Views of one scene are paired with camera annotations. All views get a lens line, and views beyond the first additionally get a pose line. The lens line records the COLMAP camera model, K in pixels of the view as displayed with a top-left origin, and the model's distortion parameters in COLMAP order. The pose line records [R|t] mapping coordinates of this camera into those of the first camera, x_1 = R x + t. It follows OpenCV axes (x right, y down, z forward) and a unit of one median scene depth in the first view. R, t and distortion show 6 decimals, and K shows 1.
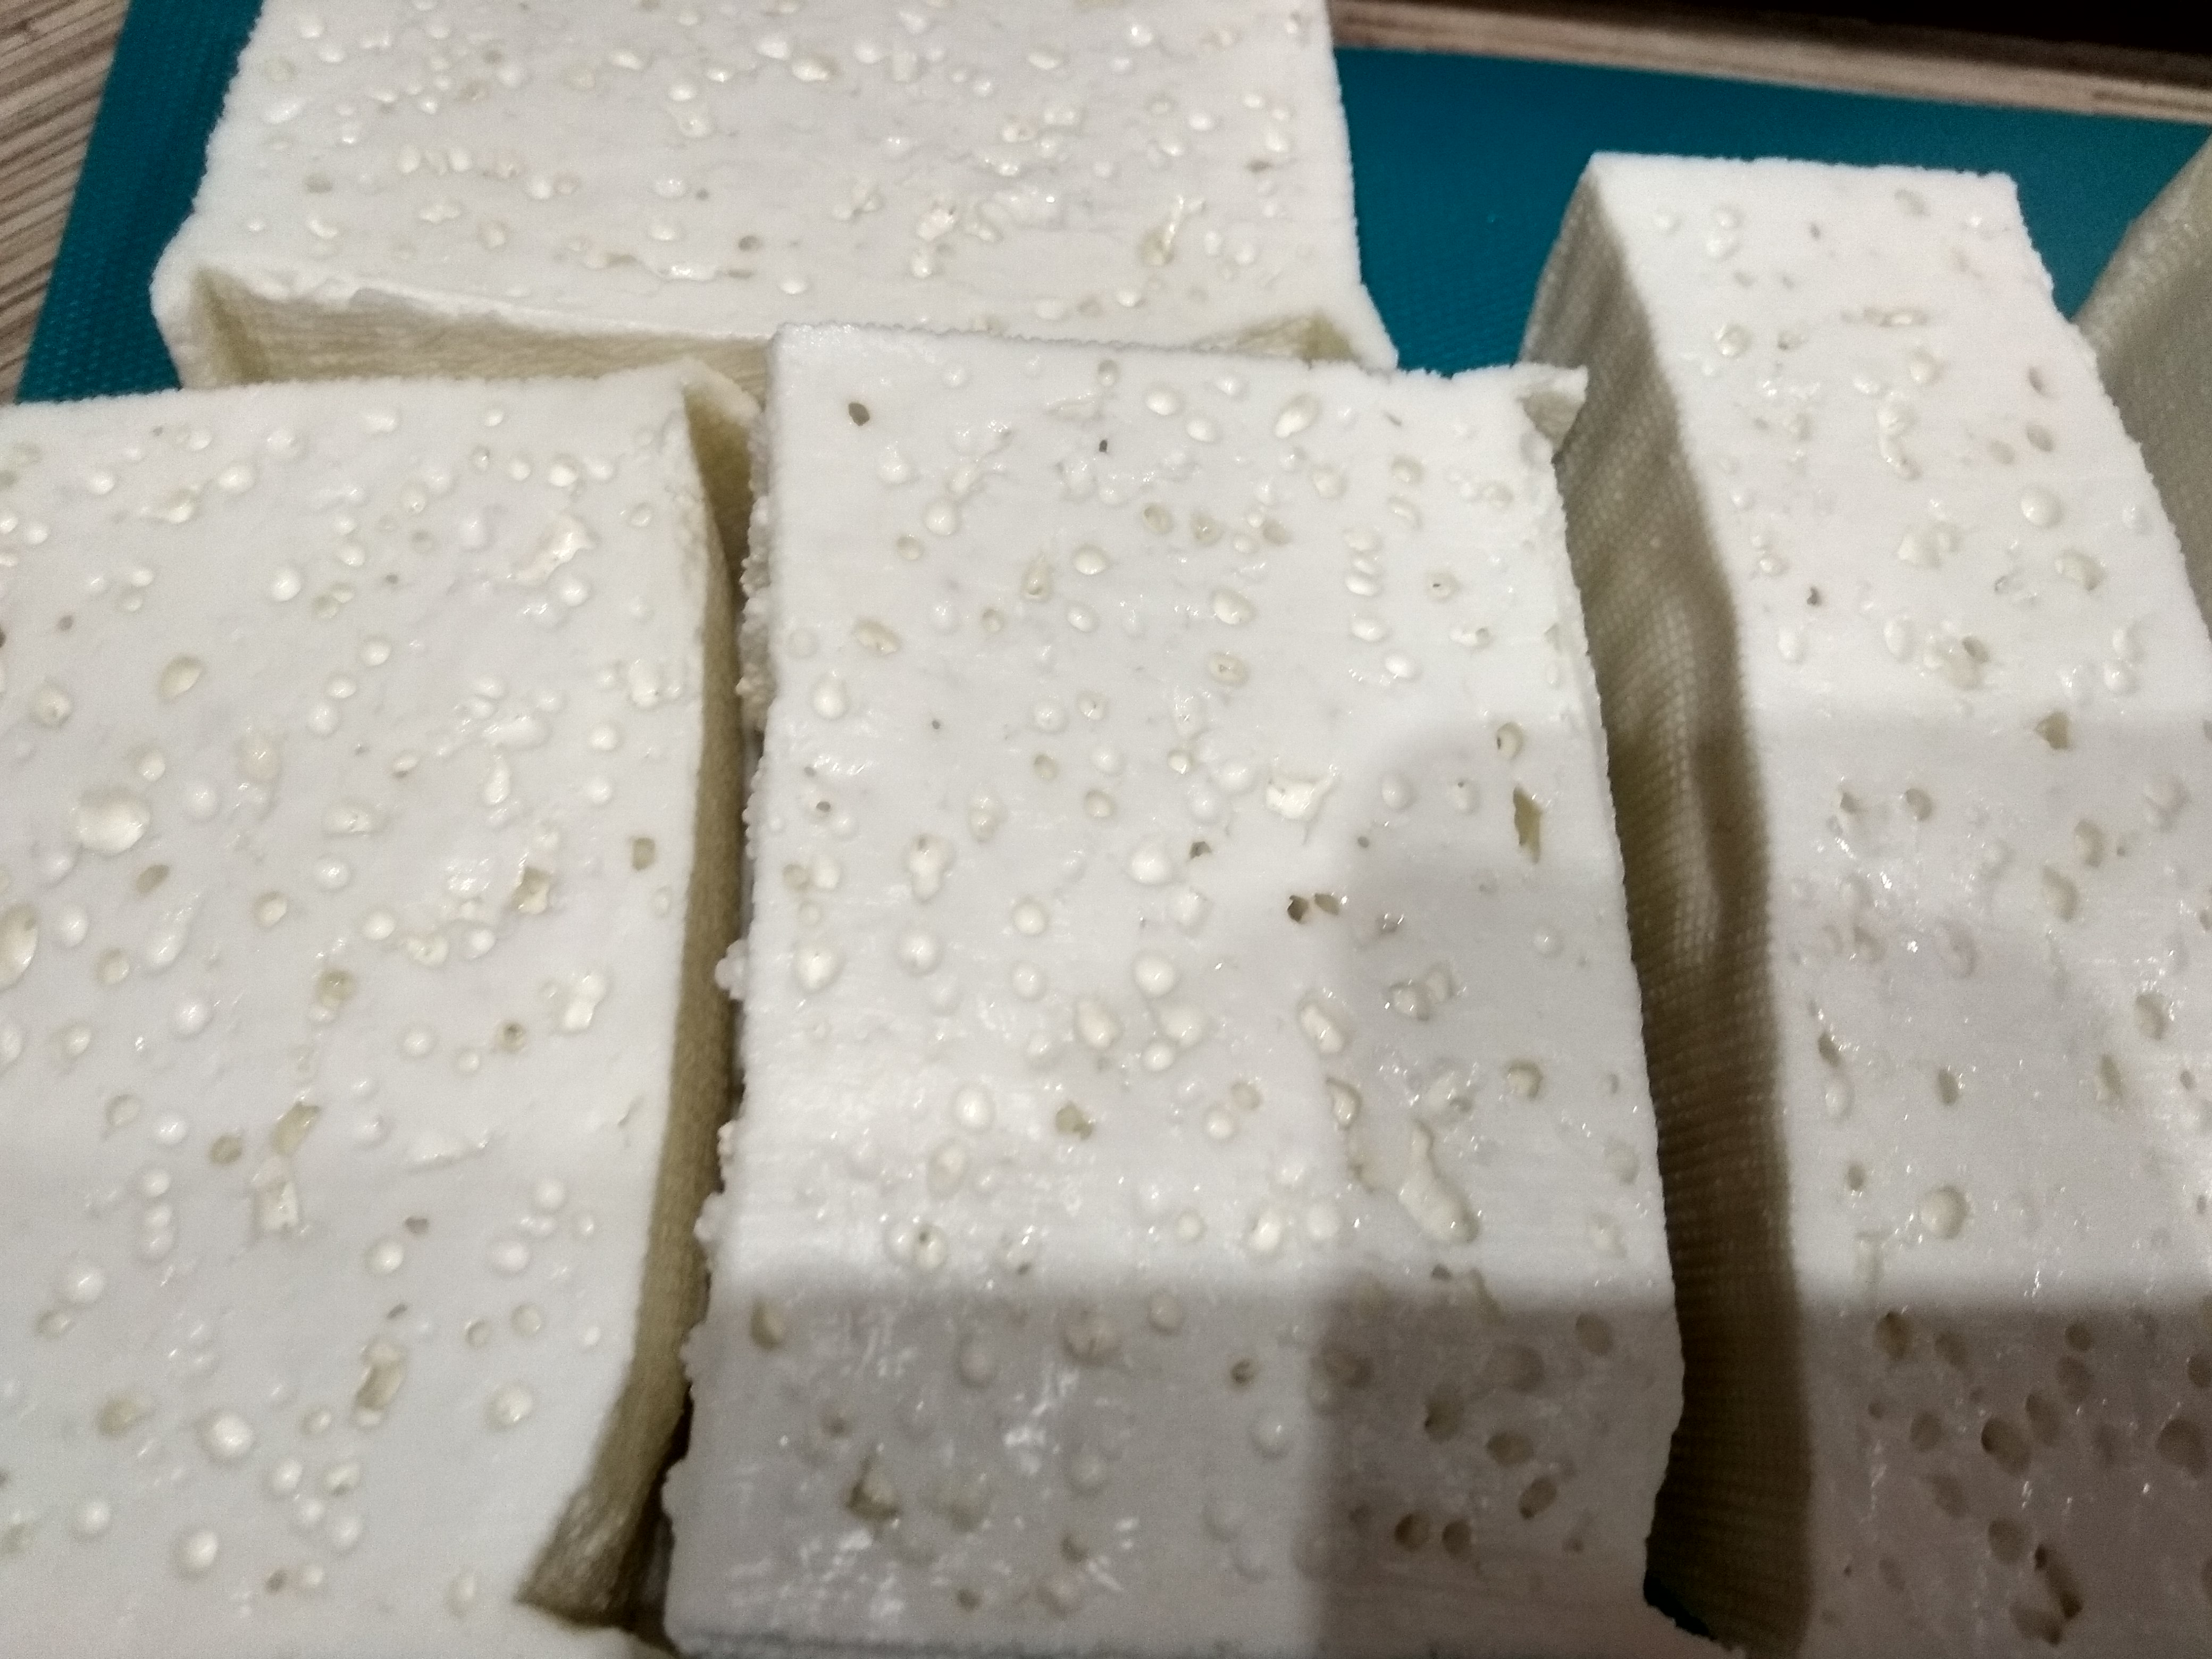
lens RADIAL K [[2008.6, 0, 1106.0], [0, 2008.6, 829.5], [0, 0, 1]] dist [0.117591, -0.325340]
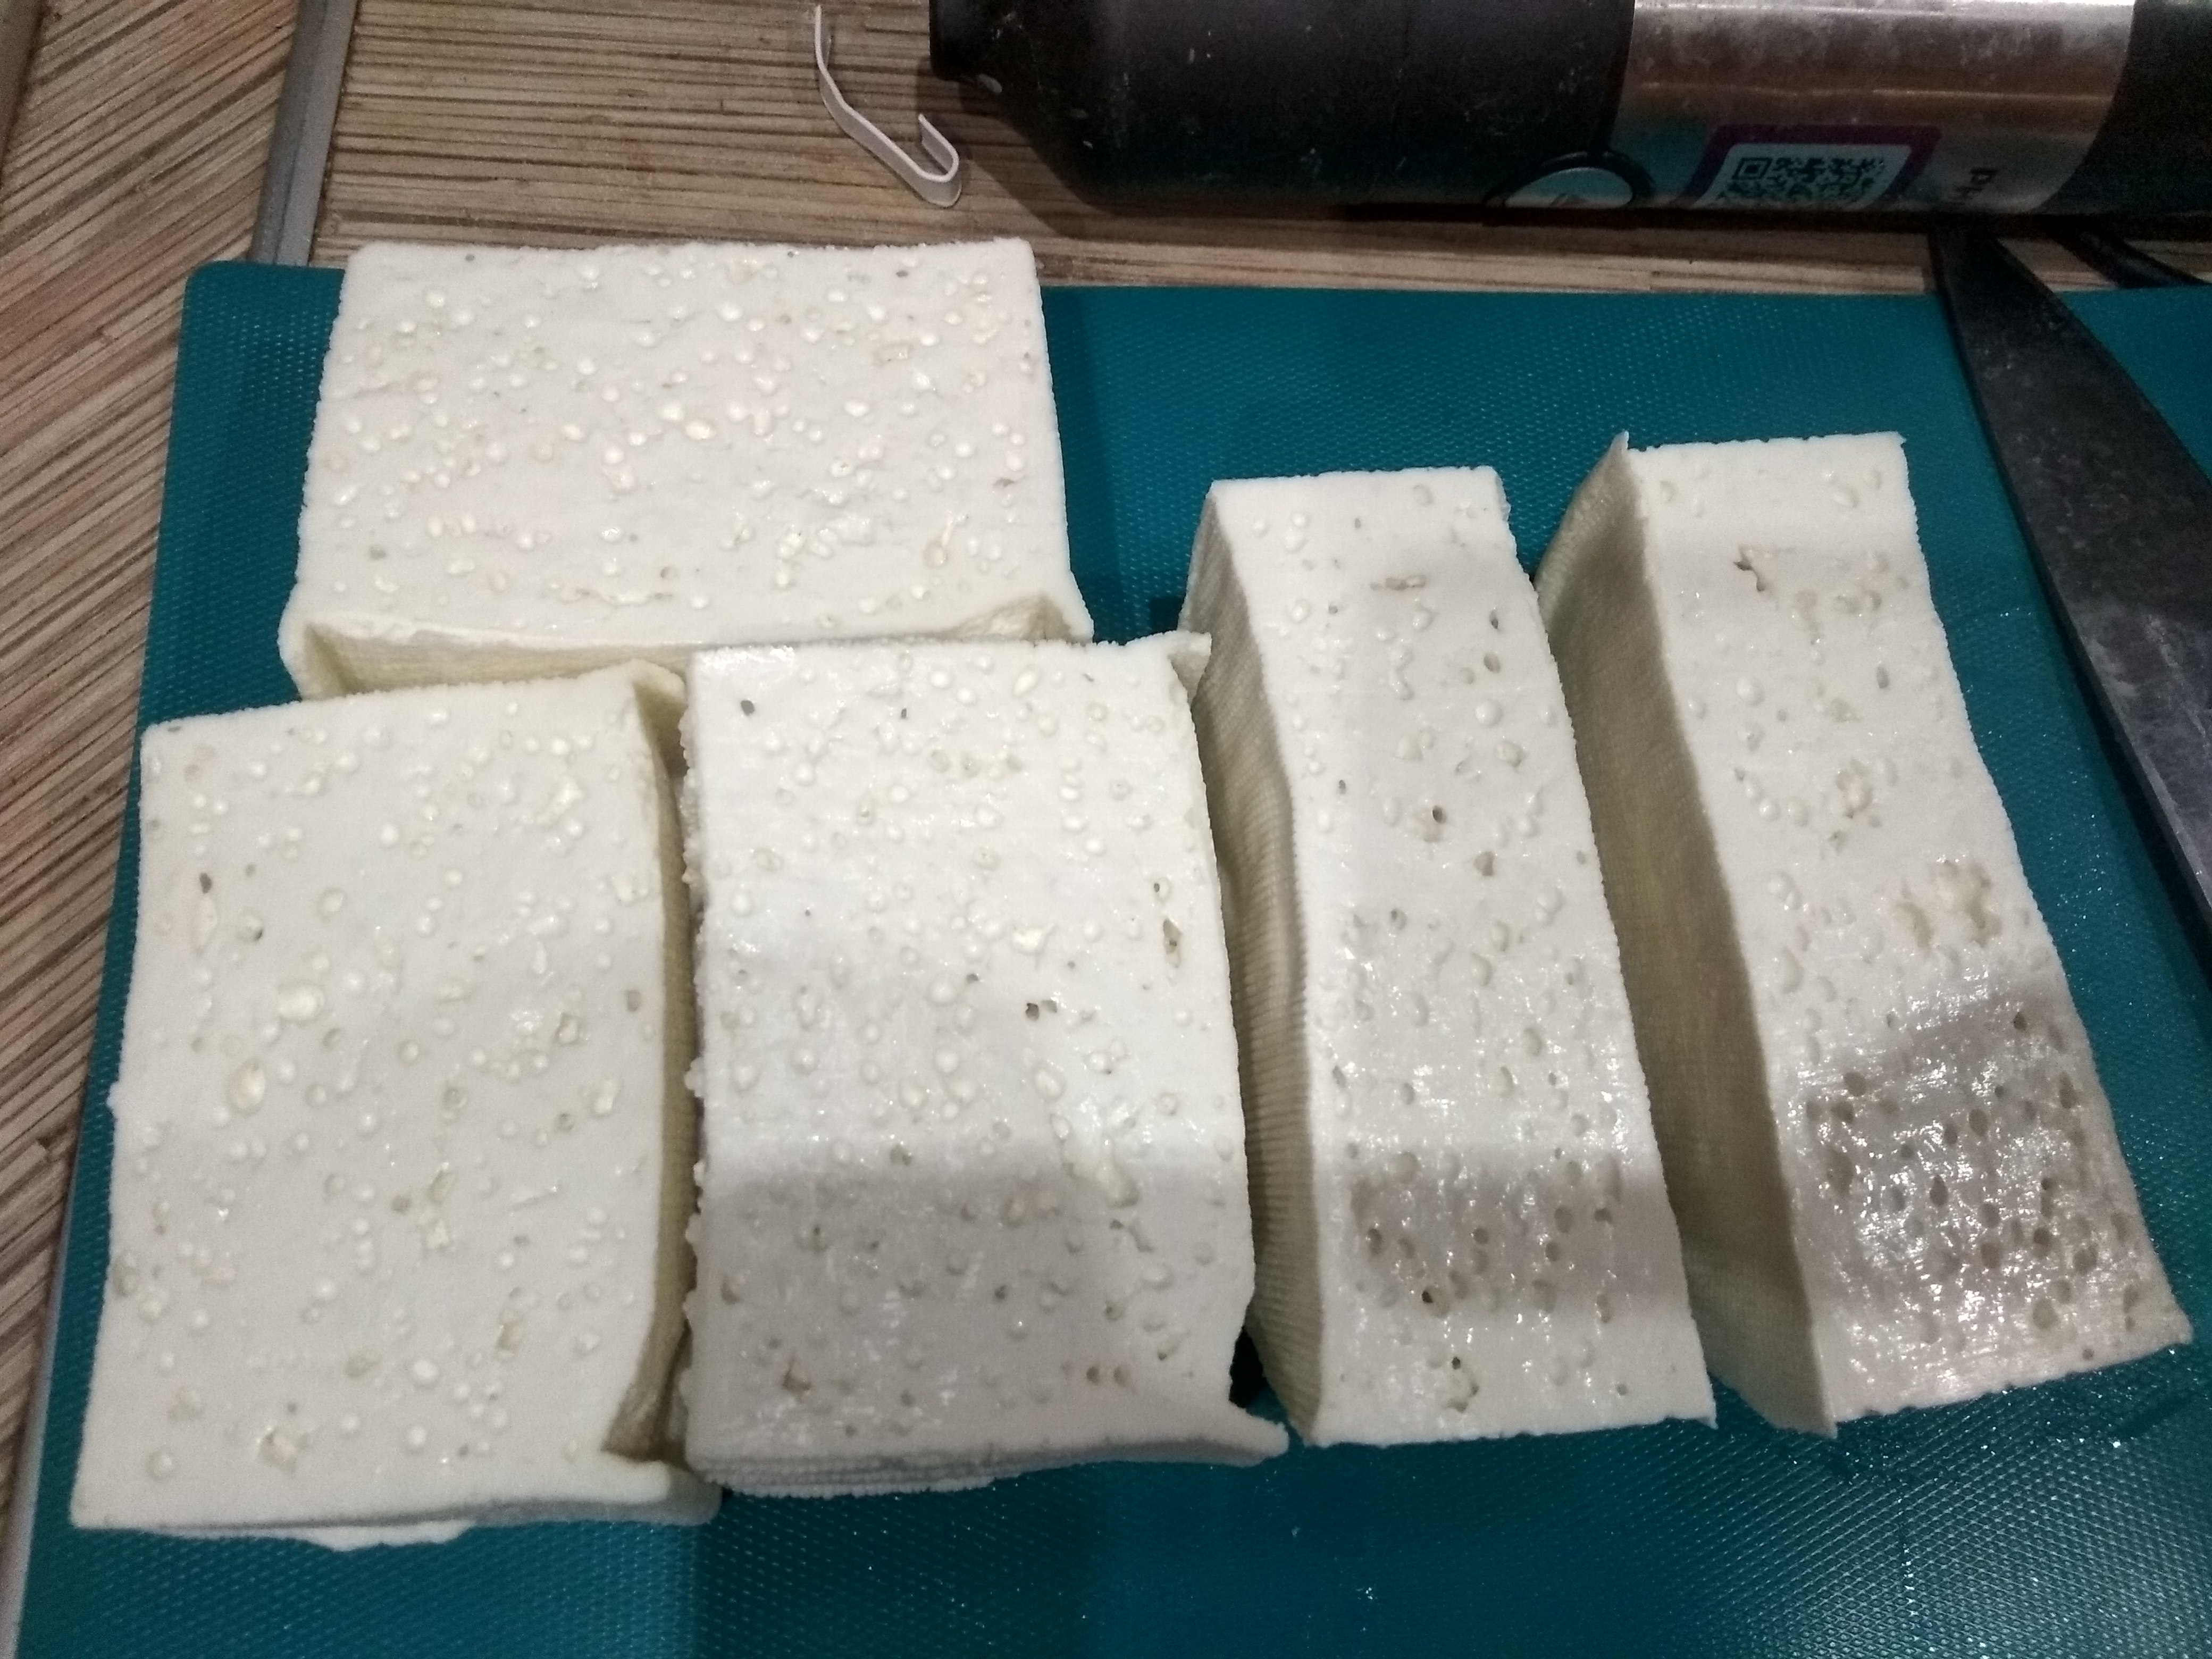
lens RADIAL K [[1841.5, 0, 1106.0], [0, 1841.5, 829.5], [0, 0, 1]] dist [0.126035, -0.373246]
pose [[0.996917, -0.063436, 0.046171, 0.086575], [0.060166, 0.995796, 0.069072, -0.193745], [-0.050359, -0.066081, 0.996543, -0.478702]]
